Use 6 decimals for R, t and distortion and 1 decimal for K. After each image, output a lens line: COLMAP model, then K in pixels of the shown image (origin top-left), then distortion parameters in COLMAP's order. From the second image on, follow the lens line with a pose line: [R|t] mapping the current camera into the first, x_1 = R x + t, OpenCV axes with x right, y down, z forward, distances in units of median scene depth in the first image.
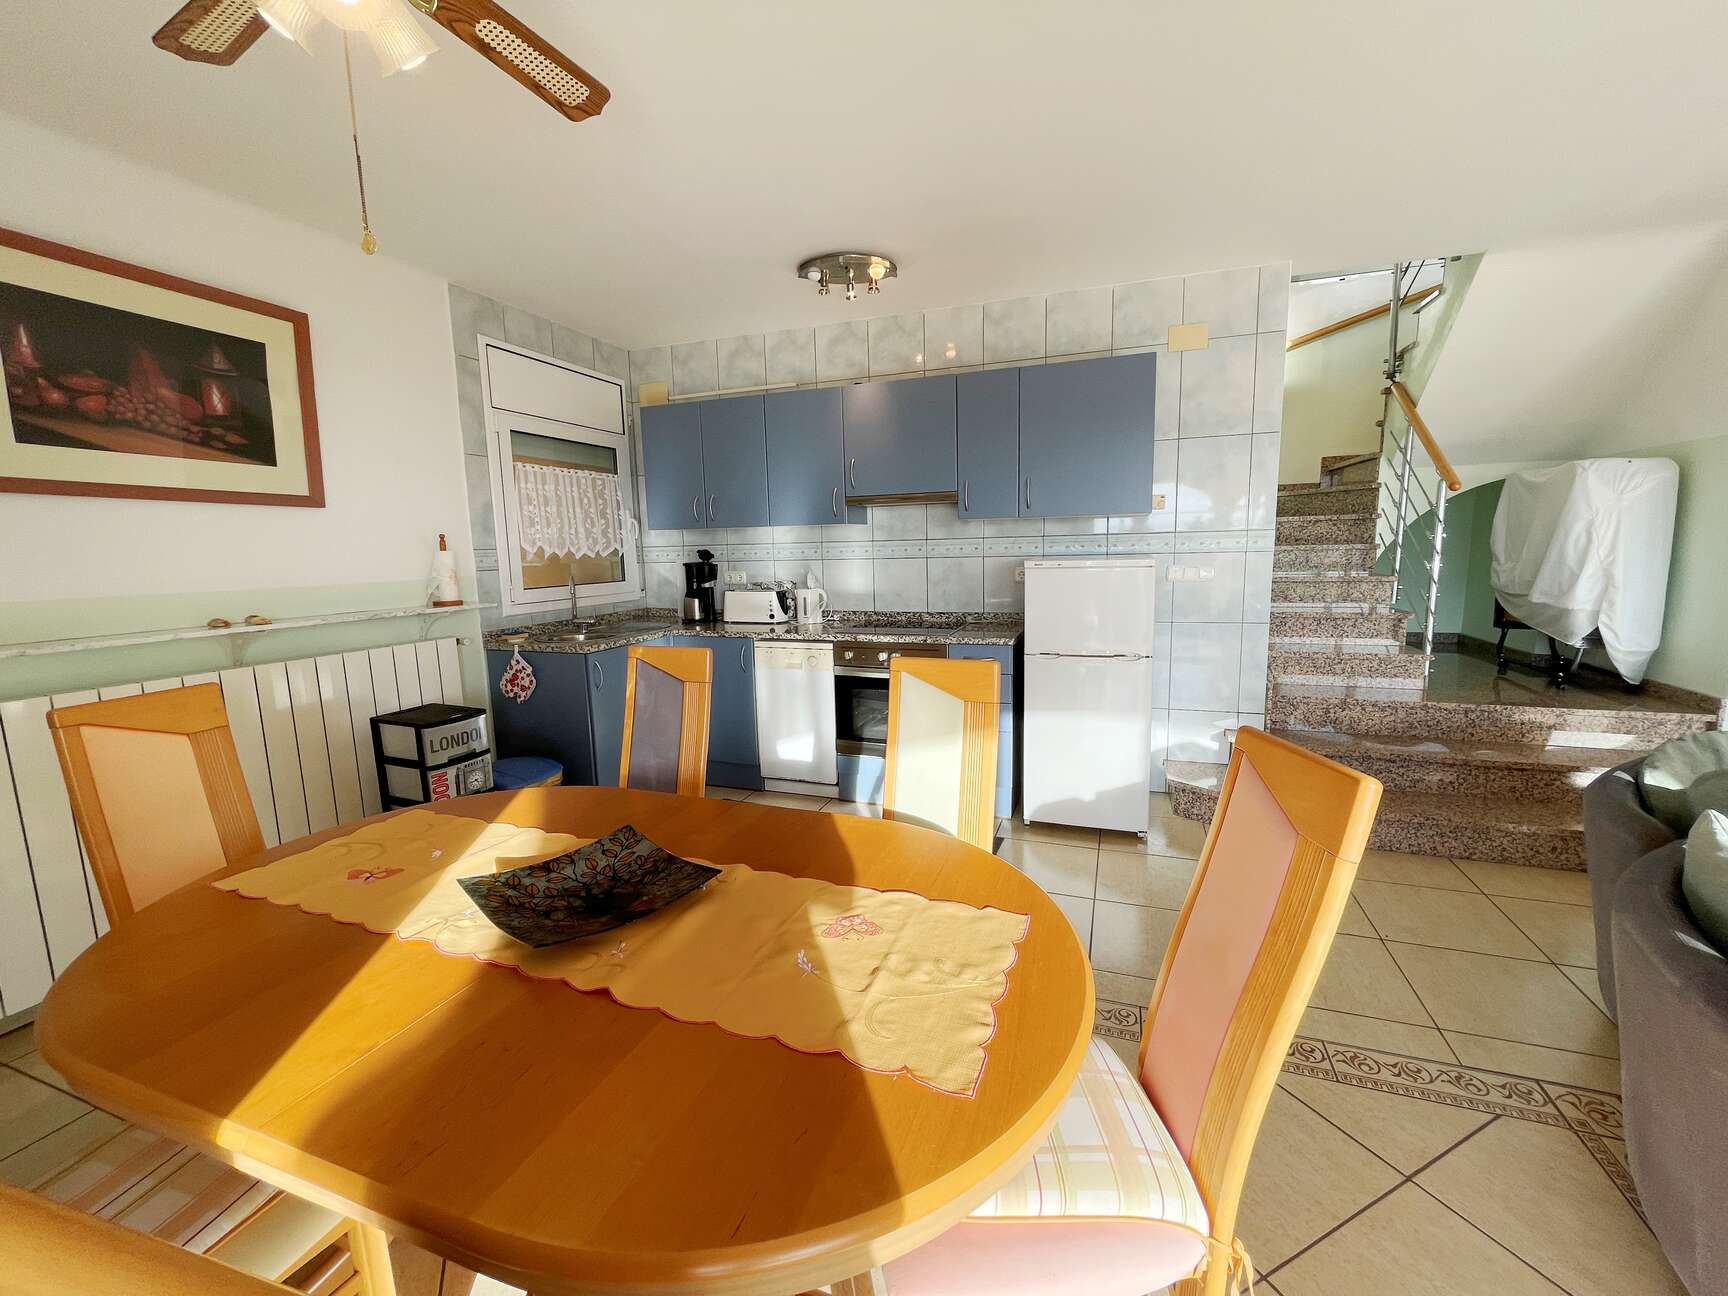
lens RADIAL K [[696.4, 0, 862.0], [0, 696.4, 641.6], [0, 0, 1]] dist [-0.003838, 0.000210]
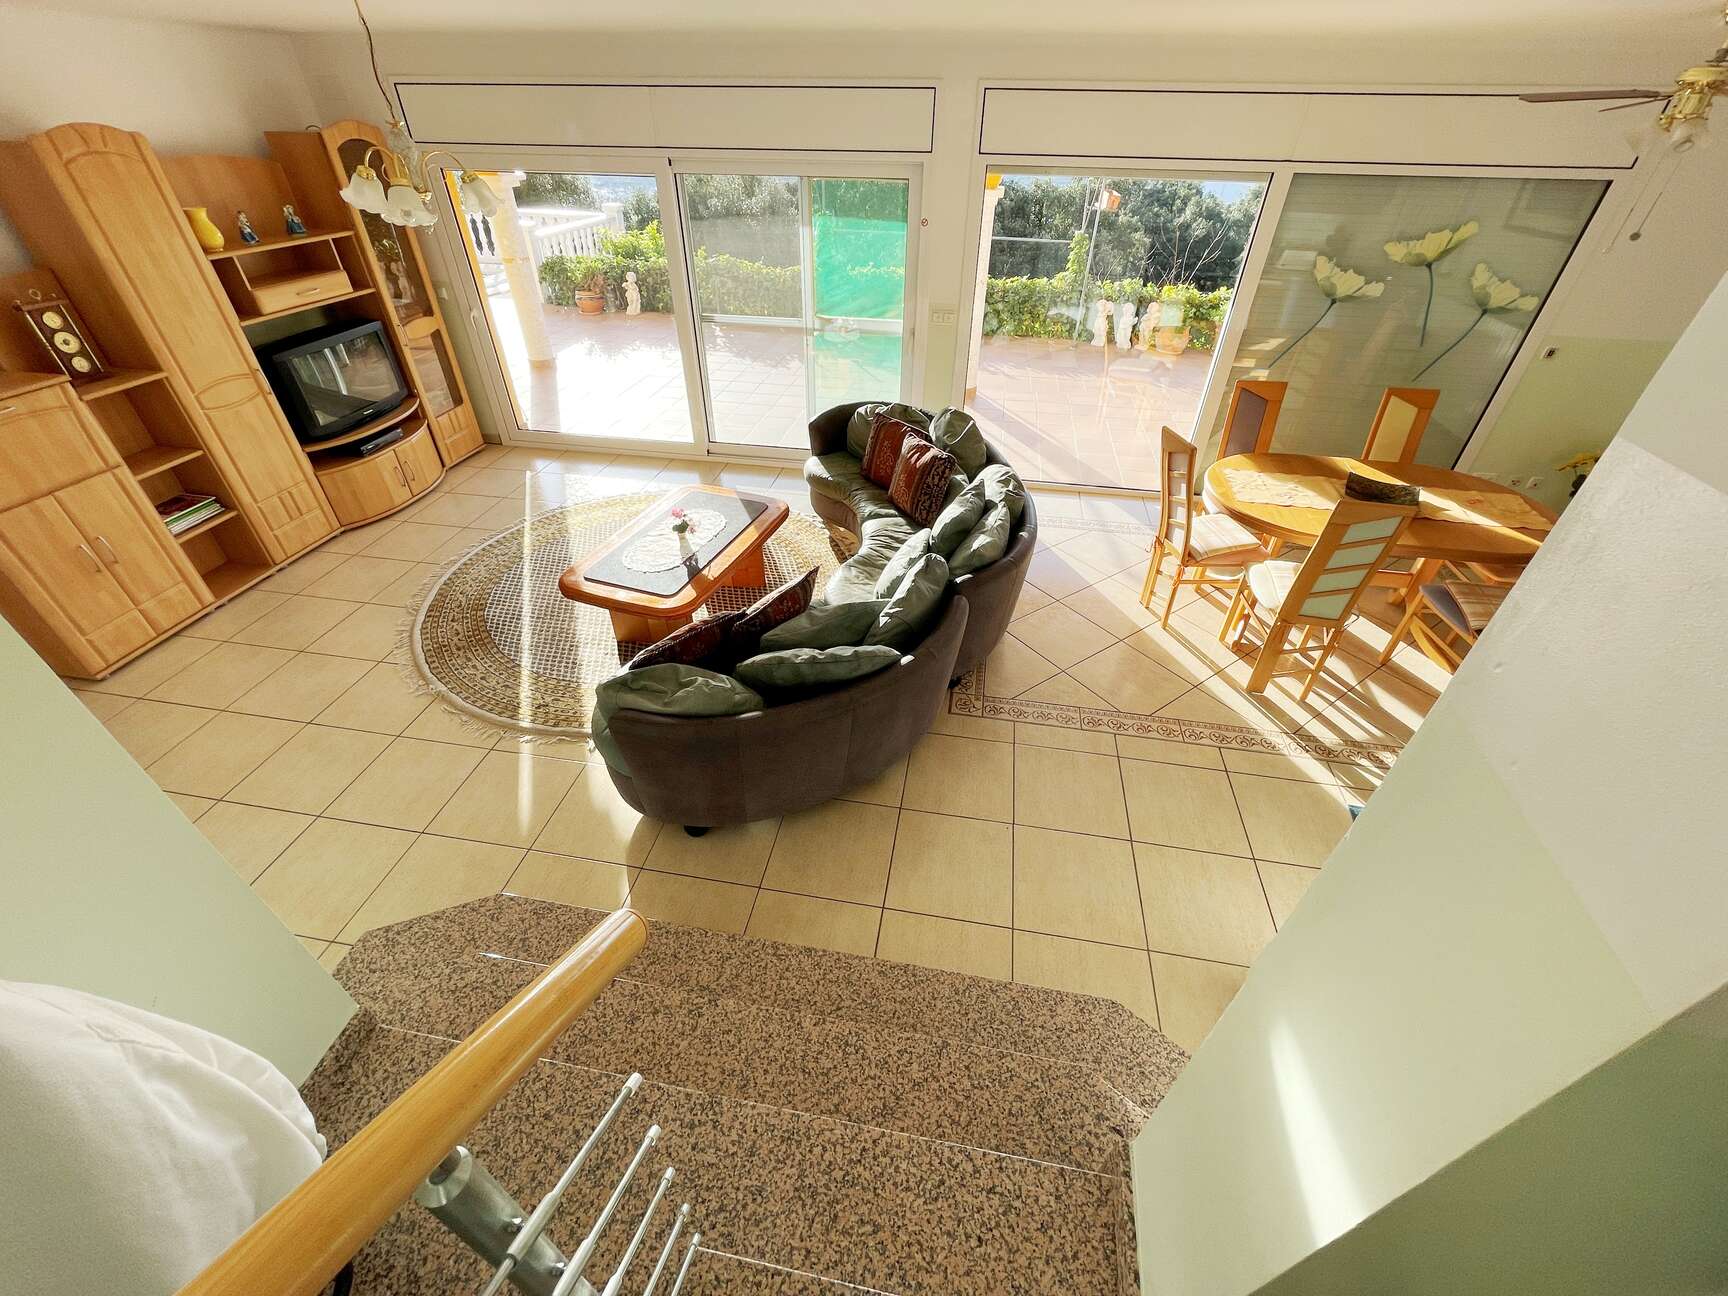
lens RADIAL K [[696.4, 0, 865.2], [0, 696.4, 645.2], [0, 0, 1]] dist [-0.003838, 0.000210]
pose [[-0.986032, 0.114623, -0.120839, 0.980610], [-0.006725, 0.697530, 0.716524, -0.581517], [0.166419, 0.707329, -0.687016, 1.389914]]
